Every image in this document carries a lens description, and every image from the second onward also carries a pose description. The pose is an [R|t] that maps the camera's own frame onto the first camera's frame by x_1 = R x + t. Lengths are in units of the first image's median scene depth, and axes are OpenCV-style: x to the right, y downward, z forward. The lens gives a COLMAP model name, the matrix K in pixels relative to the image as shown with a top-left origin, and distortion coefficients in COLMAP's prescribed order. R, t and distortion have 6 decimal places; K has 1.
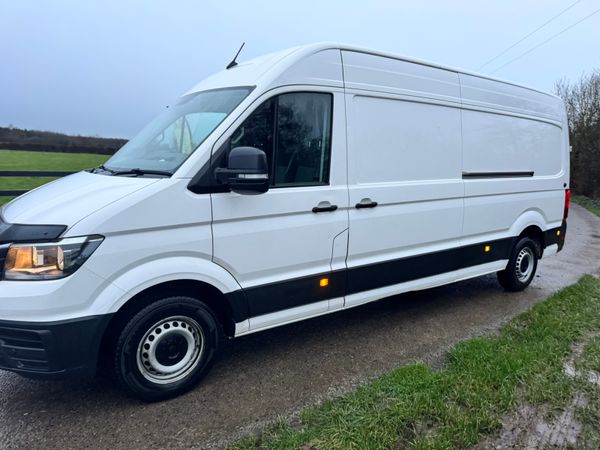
lens RADIAL K [[423.9, 0, 299.1], [0, 423.9, 223.3], [0, 0, 1]] dist [0.041252, -0.038353]
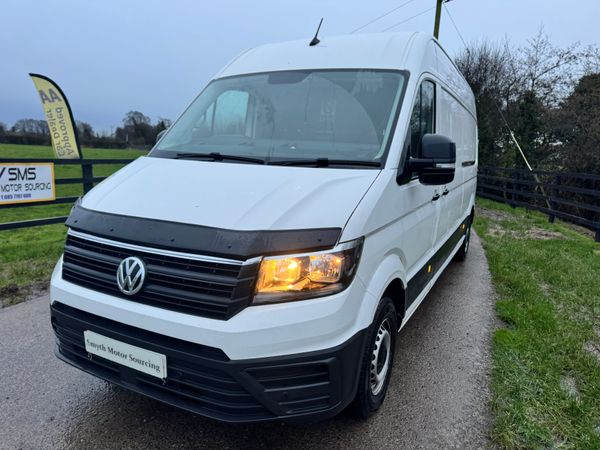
lens RADIAL K [[423.9, 0, 296.8], [0, 423.9, 224.5], [0, 0, 1]] dist [0.041252, -0.038353]
pose [[0.894468, -0.065957, 0.442241, -0.791737], [0.050225, 0.997622, 0.047203, -0.035582], [-0.444302, -0.020010, 0.895653, 0.247815]]
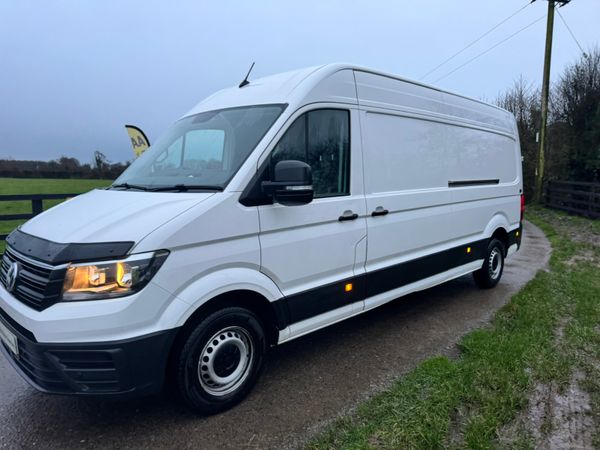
lens RADIAL K [[423.9, 0, 300.8], [0, 423.9, 225.9], [0, 0, 1]] dist [0.041252, -0.038353]
pose [[0.987313, -0.045534, 0.152115, -0.248117], [0.050648, 0.998268, -0.029915, 0.014586], [-0.150489, 0.037240, 0.987910, -0.036765]]
